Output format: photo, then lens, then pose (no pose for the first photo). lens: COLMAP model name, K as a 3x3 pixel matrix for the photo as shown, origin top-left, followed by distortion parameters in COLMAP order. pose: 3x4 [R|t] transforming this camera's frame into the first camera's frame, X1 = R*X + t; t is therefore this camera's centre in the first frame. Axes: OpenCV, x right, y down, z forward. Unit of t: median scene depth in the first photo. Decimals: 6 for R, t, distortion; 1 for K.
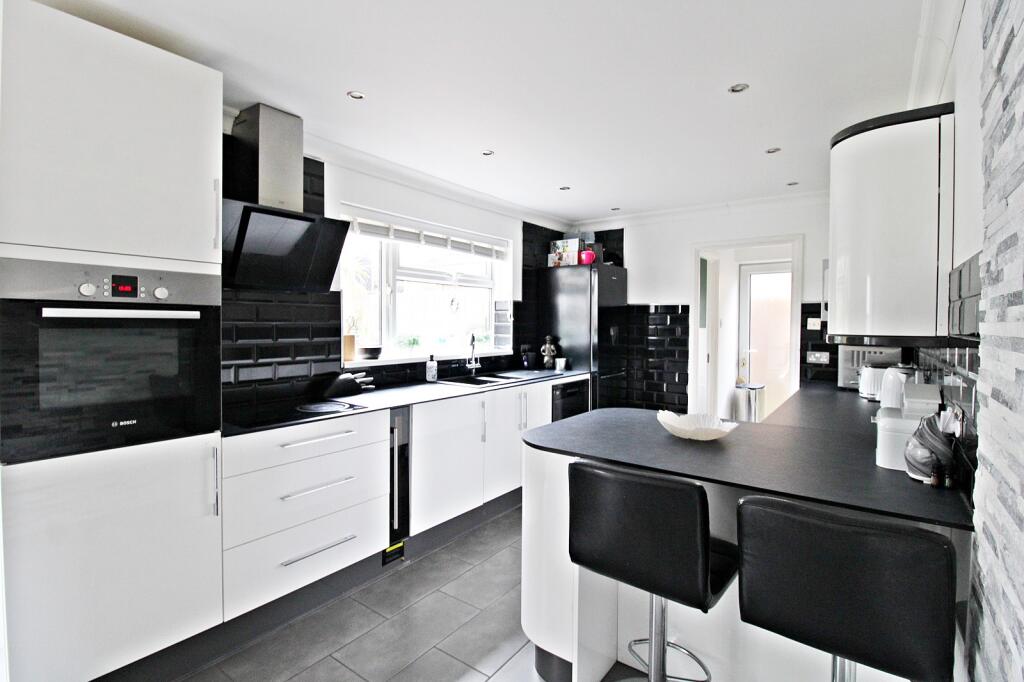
lens RADIAL K [[490.9, 0, 518.8], [0, 490.9, 333.2], [0, 0, 1]] dist [0.001229, -0.014977]
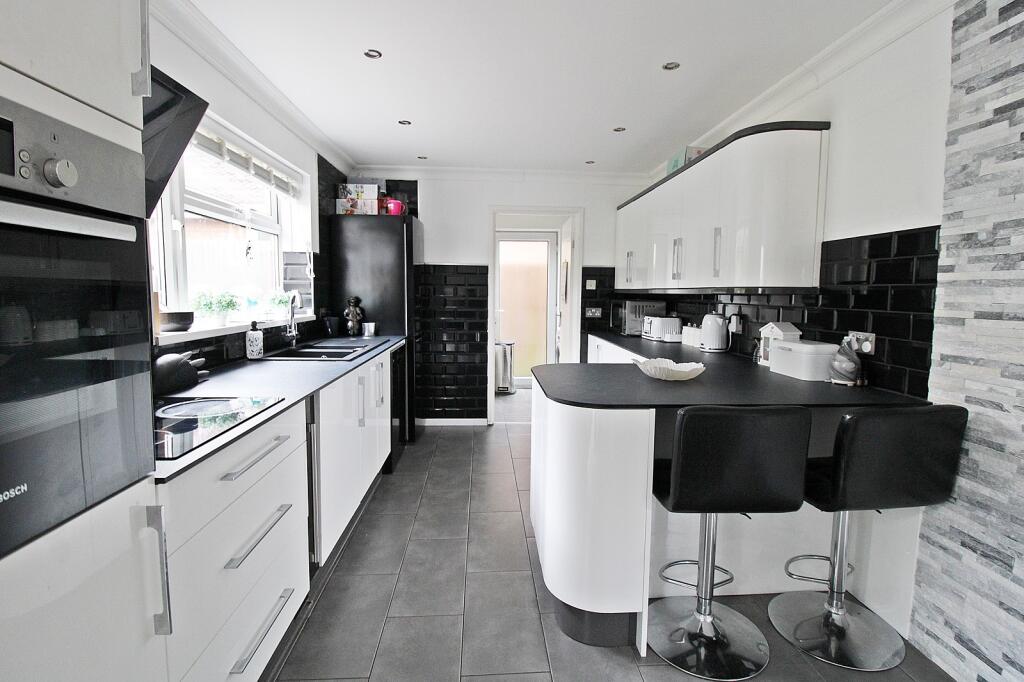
lens RADIAL K [[490.9, 0, 518.8], [0, 490.9, 333.2], [0, 0, 1]] dist [0.001229, -0.014977]
pose [[0.764114, -0.054159, 0.642804, -0.312435], [0.010627, 0.997391, 0.071402, 0.012619], [-0.644994, -0.047728, 0.762696, 0.190643]]
